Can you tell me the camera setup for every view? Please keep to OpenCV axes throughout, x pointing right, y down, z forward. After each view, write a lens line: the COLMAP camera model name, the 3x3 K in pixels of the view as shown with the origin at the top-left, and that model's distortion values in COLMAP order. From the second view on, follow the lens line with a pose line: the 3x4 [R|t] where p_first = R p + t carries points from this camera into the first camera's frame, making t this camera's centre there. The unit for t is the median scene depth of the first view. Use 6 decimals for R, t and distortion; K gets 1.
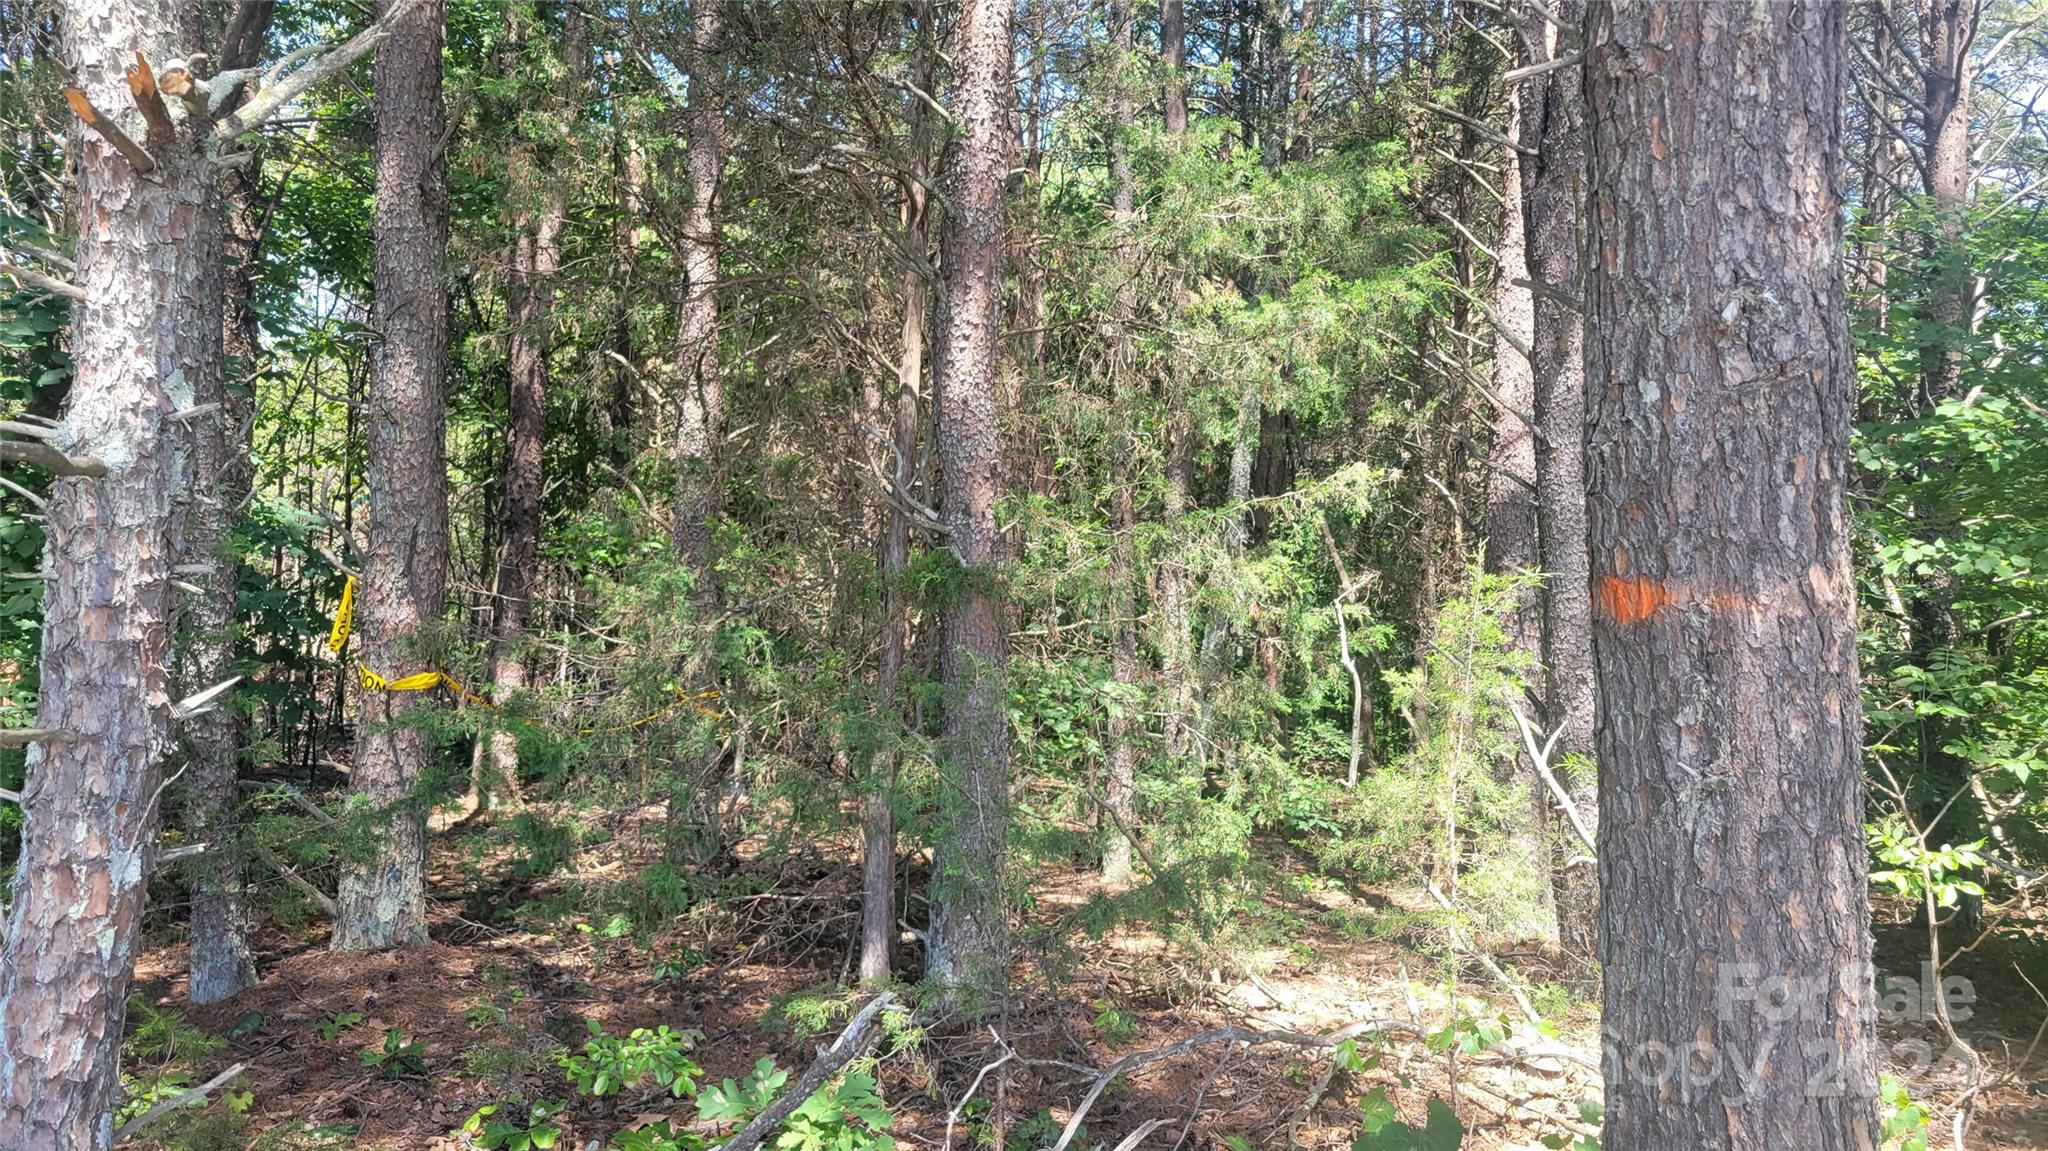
lens RADIAL K [[1542.5, 0, 1023.0], [0, 1542.5, 566.4], [0, 0, 1]] dist [0.069047, -0.048468]
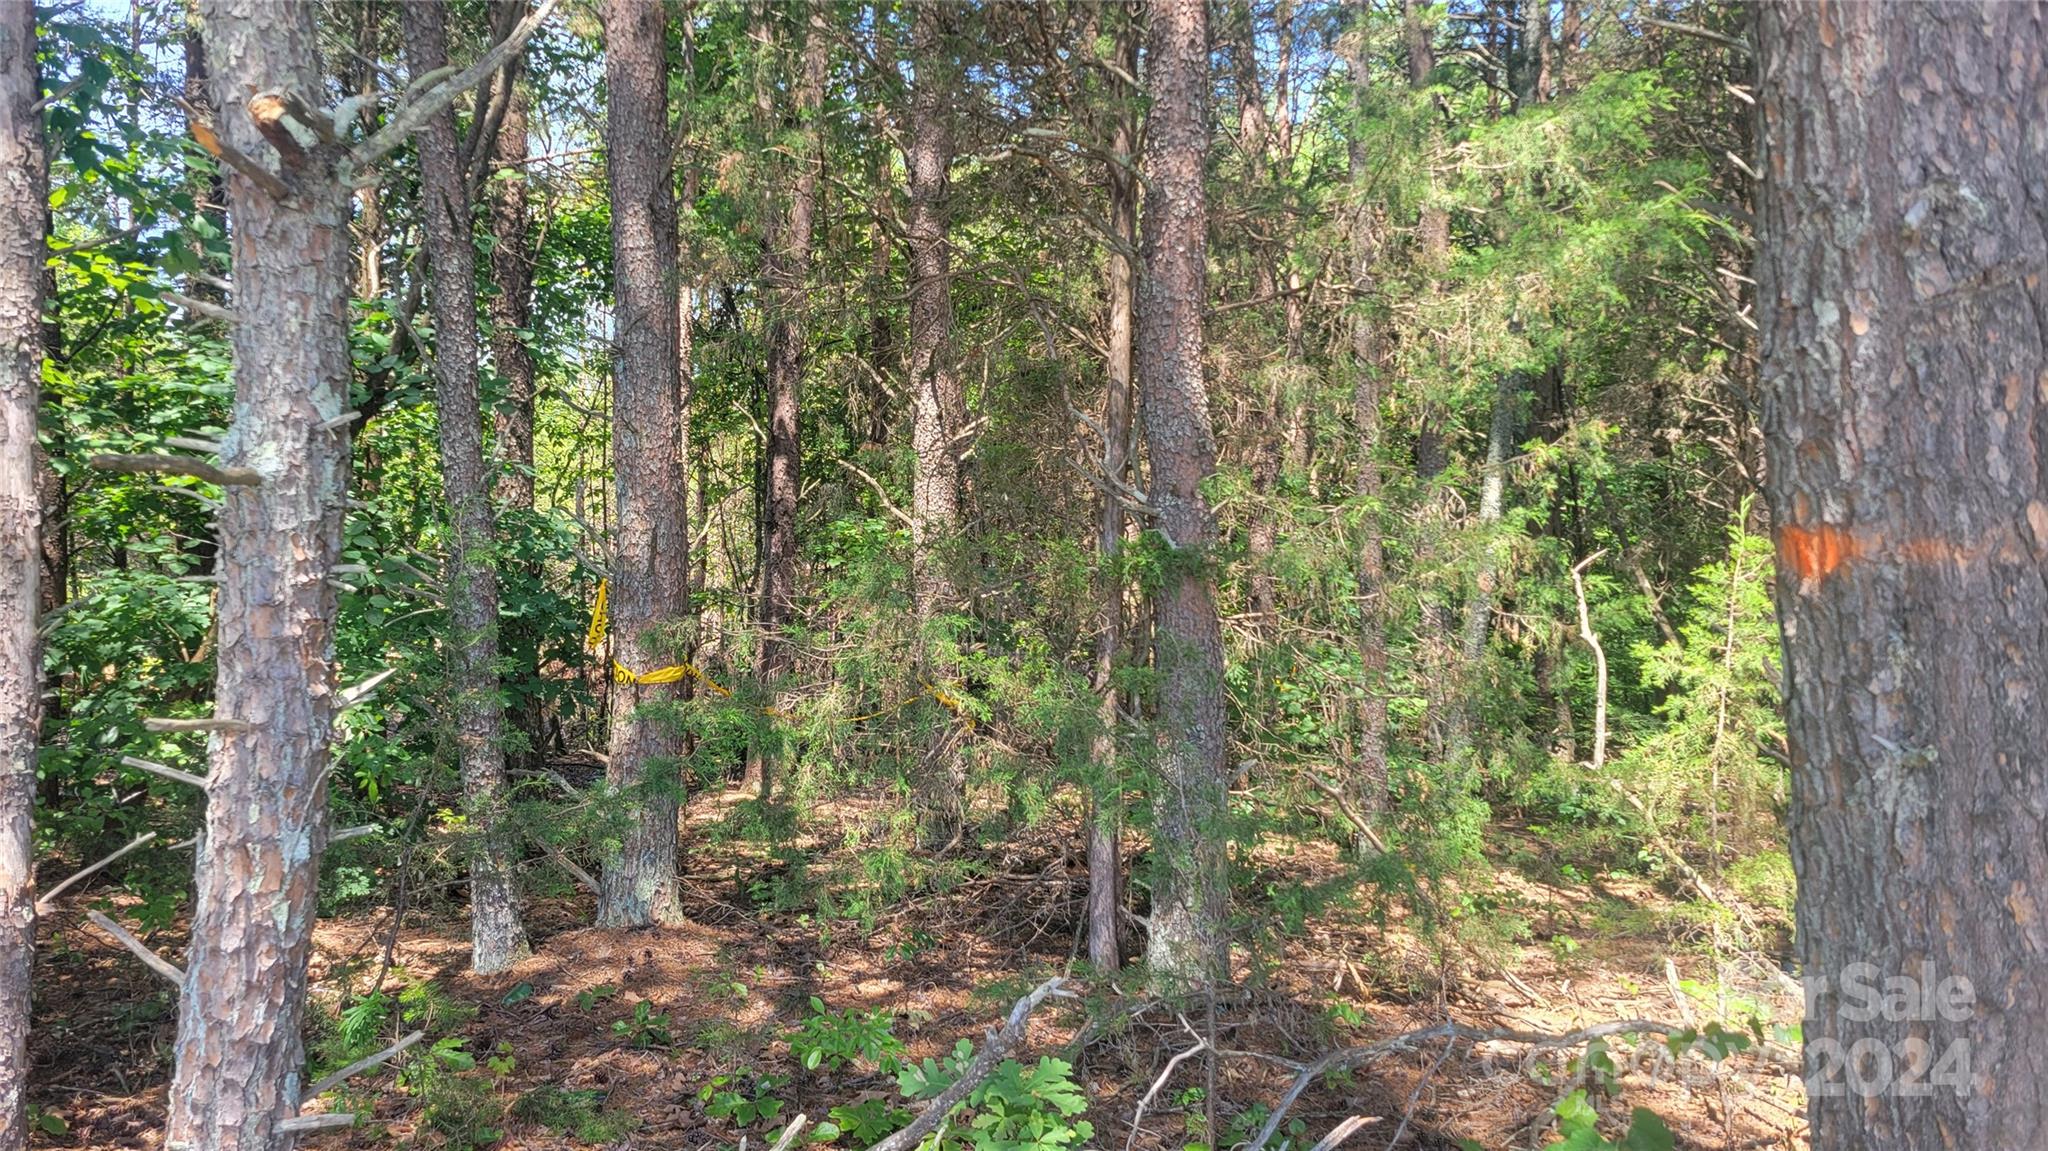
lens RADIAL K [[1541.5, 0, 986.3], [0, 1541.5, 574.3], [0, 0, 1]] dist [0.063424, -0.036116]
pose [[0.980728, -0.031386, -0.192841, 0.106536], [0.033808, 0.999385, 0.009282, 0.010636], [0.192431, -0.015623, 0.981186, 0.042367]]
